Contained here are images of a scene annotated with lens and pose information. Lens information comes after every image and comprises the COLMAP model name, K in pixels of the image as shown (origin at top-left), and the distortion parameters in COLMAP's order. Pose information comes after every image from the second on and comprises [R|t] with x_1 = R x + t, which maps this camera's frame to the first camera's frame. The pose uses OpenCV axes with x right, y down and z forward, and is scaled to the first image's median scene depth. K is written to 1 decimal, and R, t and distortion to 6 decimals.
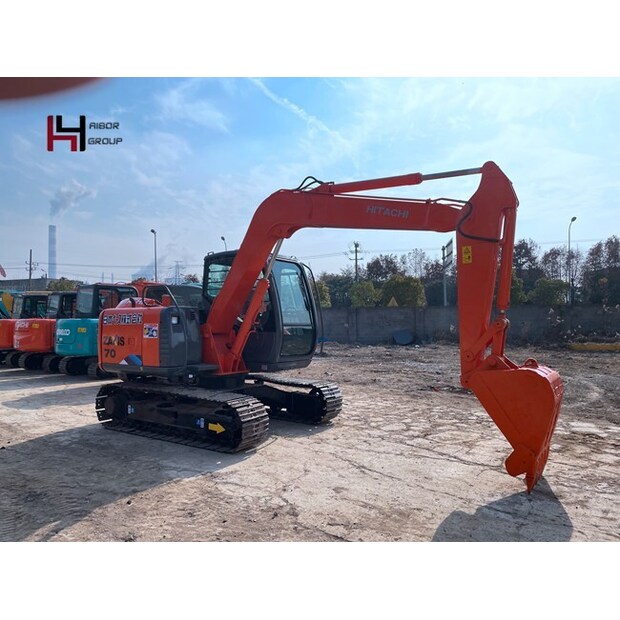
lens RADIAL K [[467.9, 0, 306.6], [0, 467.9, 310.7], [0, 0, 1]] dist [0.085535, -0.102724]
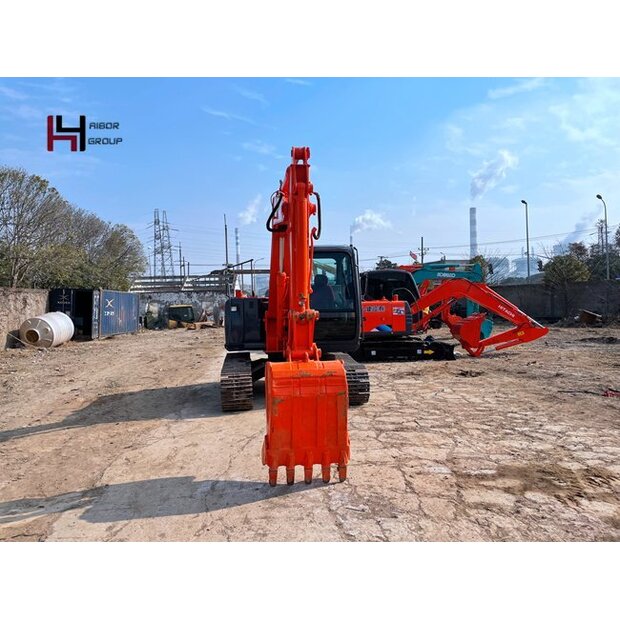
lens RADIAL K [[467.9, 0, 303.7], [0, 467.9, 297.5], [0, 0, 1]] dist [0.085535, -0.102724]
pose [[0.667188, -0.023006, -0.744534, 0.788994], [0.040909, 0.999146, 0.005785, -0.010527], [0.743765, -0.034318, 0.667560, 0.245038]]
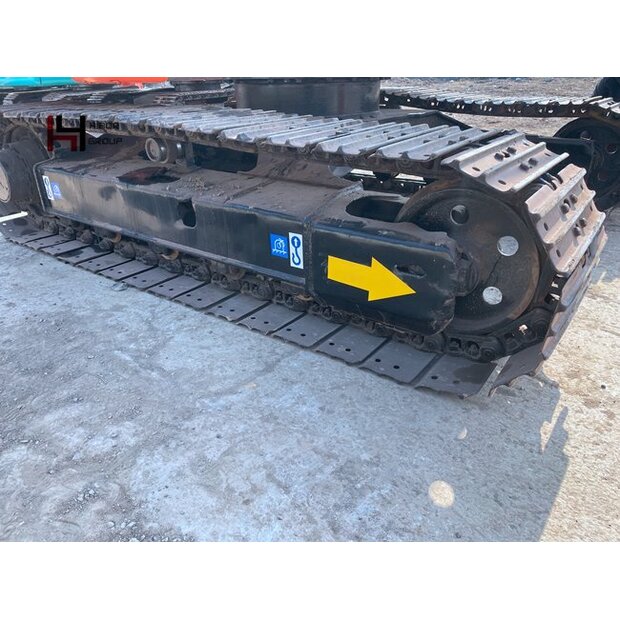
lens RADIAL K [[467.9, 0, 310.7], [0, 467.9, 309.5], [0, 0, 1]] dist [0.085535, -0.102724]
pose [[0.999078, -0.005529, -0.042576, -0.176660], [0.024895, 0.882542, 0.469574, 0.130043], [0.034978, -0.470201, 0.881866, 0.667374]]
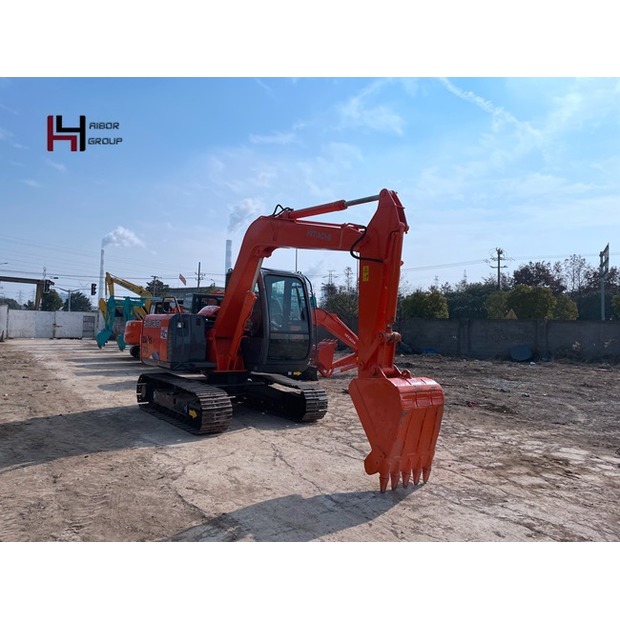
lens RADIAL K [[467.9, 0, 305.3], [0, 467.9, 309.9], [0, 0, 1]] dist [0.085535, -0.102724]
pose [[0.947084, 0.020172, -0.320350, 0.399391], [-0.026373, 0.999539, -0.015028, -0.008986], [0.319900, 0.022681, 0.947180, -0.062711]]
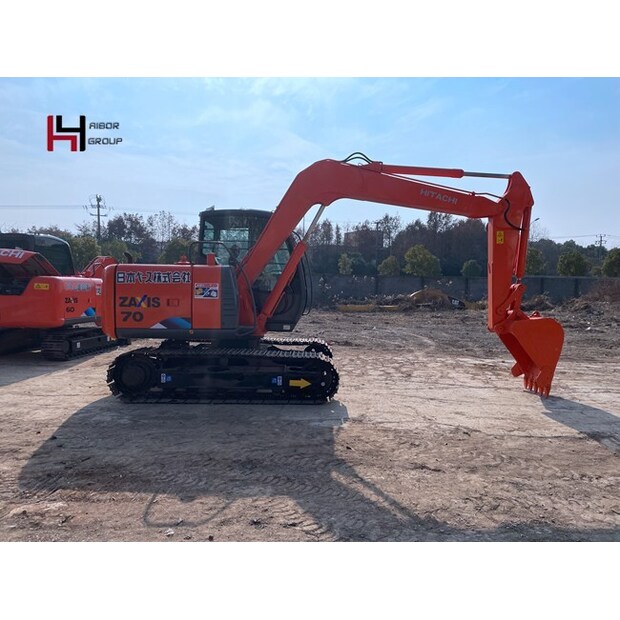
lens RADIAL K [[467.9, 0, 310.8], [0, 467.9, 308.0], [0, 0, 1]] dist [0.085535, -0.102724]
pose [[0.826006, -0.010867, 0.563557, -0.641984], [-0.027721, 0.997821, 0.059872, 0.014387], [-0.562980, -0.065077, 0.823905, 0.113025]]
